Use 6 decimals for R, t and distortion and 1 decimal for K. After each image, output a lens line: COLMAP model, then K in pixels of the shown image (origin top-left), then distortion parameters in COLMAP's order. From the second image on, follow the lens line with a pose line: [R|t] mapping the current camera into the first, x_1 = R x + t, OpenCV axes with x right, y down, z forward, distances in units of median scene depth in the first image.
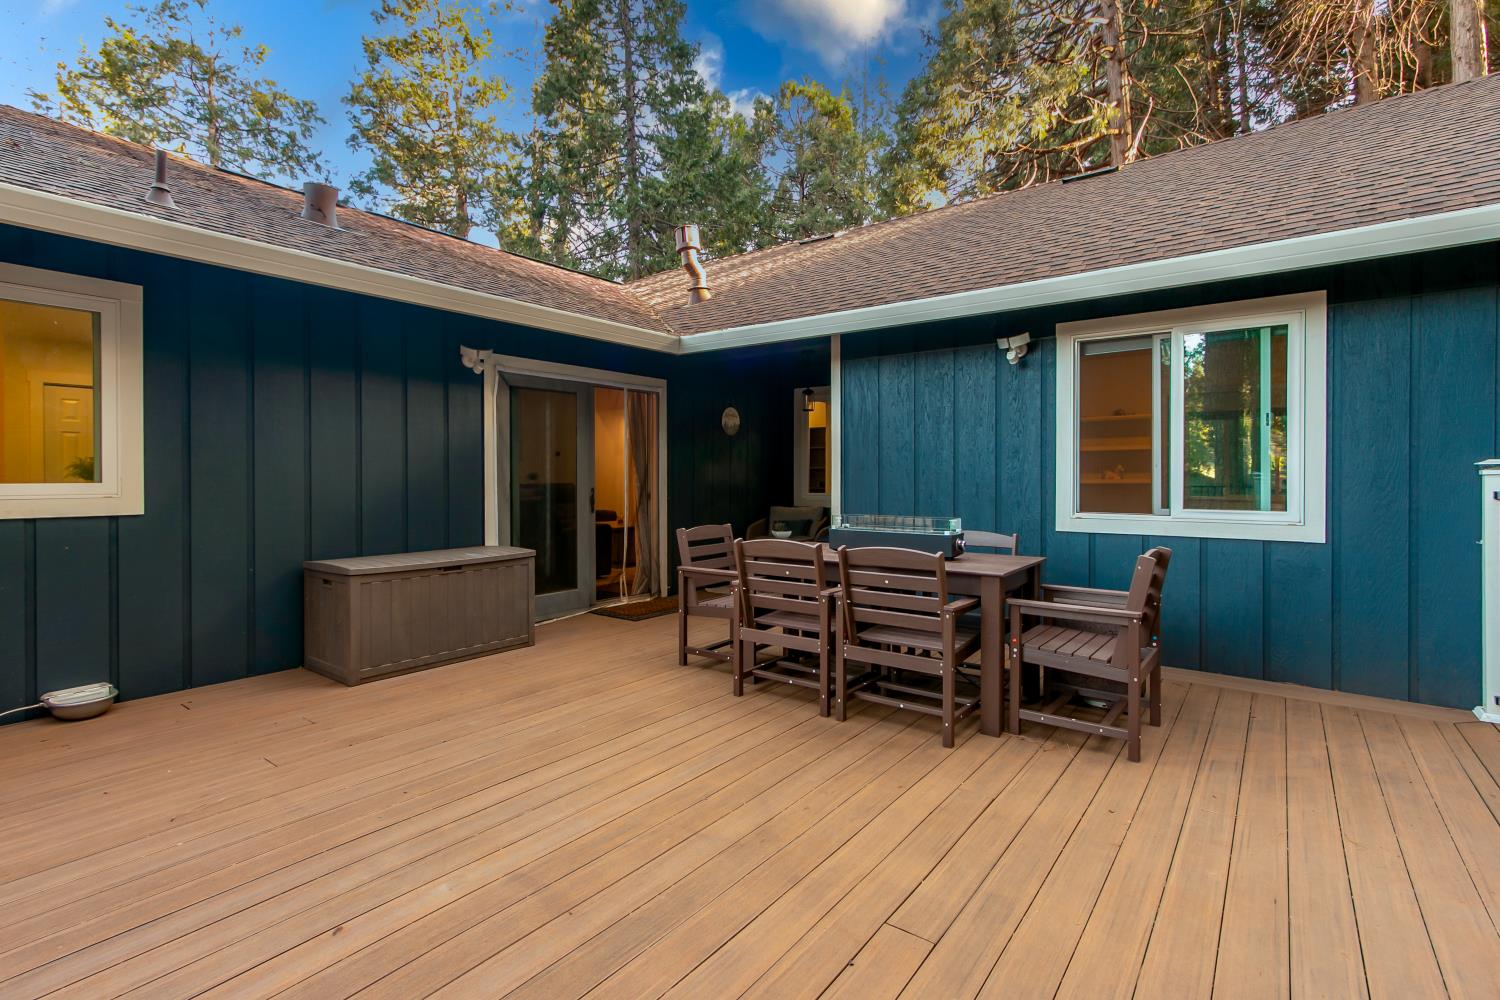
lens RADIAL K [[692.5, 0, 725.1], [0, 692.5, 481.7], [0, 0, 1]] dist [0.004667, -0.000486]
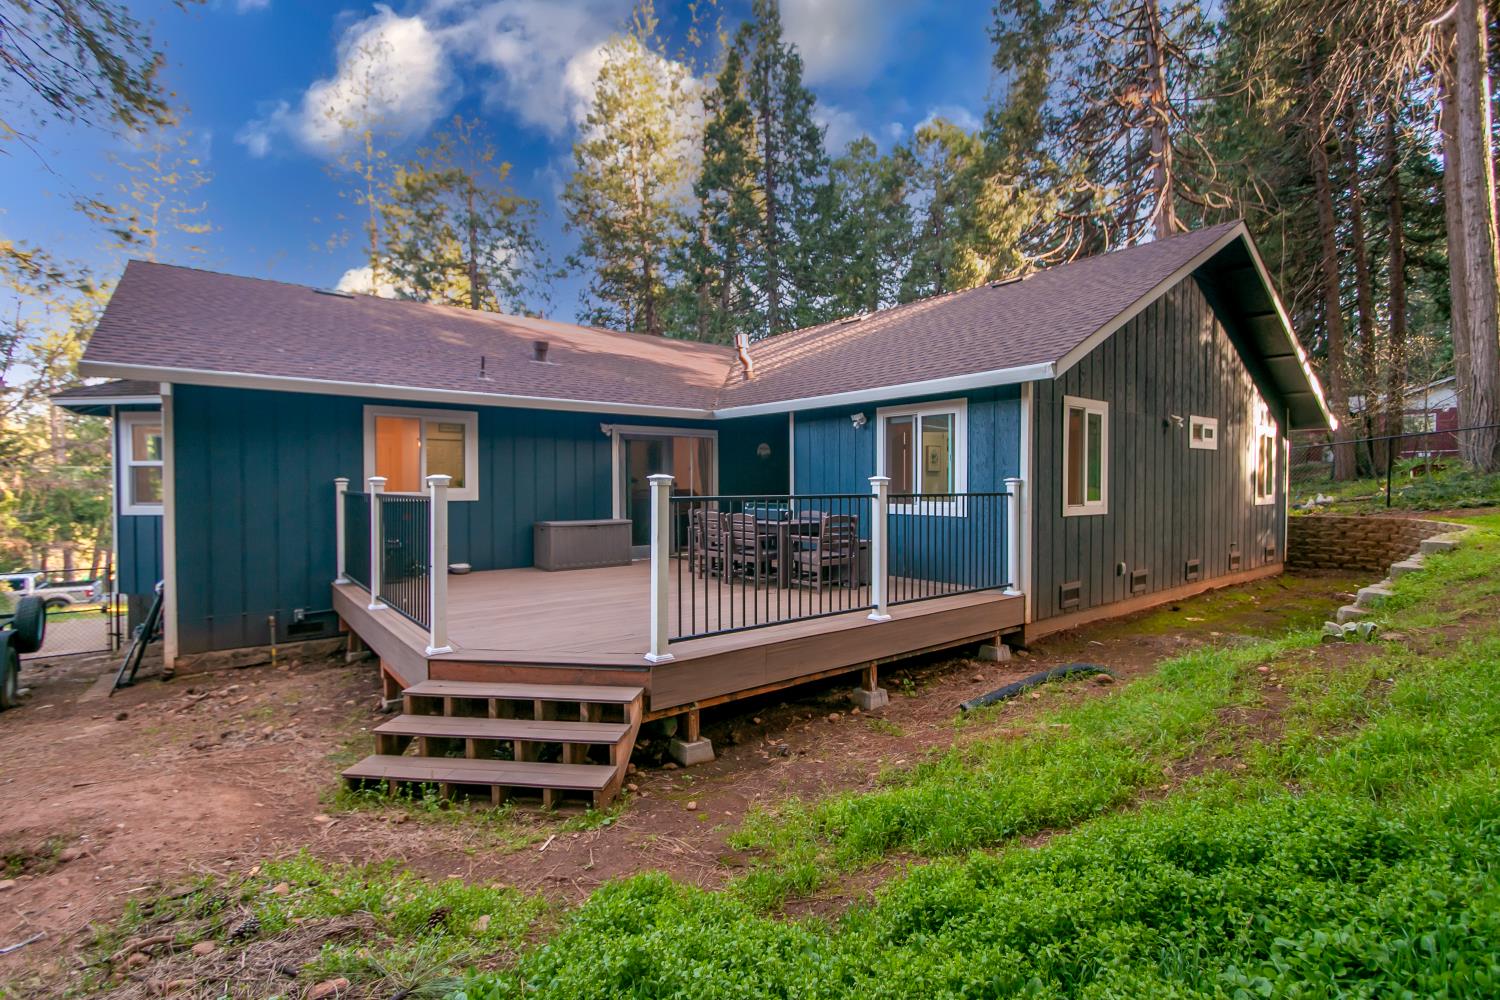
lens RADIAL K [[692.5, 0, 752.7], [0, 692.5, 495.4], [0, 0, 1]] dist [0.004667, -0.000486]
pose [[0.971968, 0.004907, -0.235060, 0.377859], [-0.002837, 0.999954, 0.009146, 0.001237], [0.235094, -0.008223, 0.971938, -0.627801]]
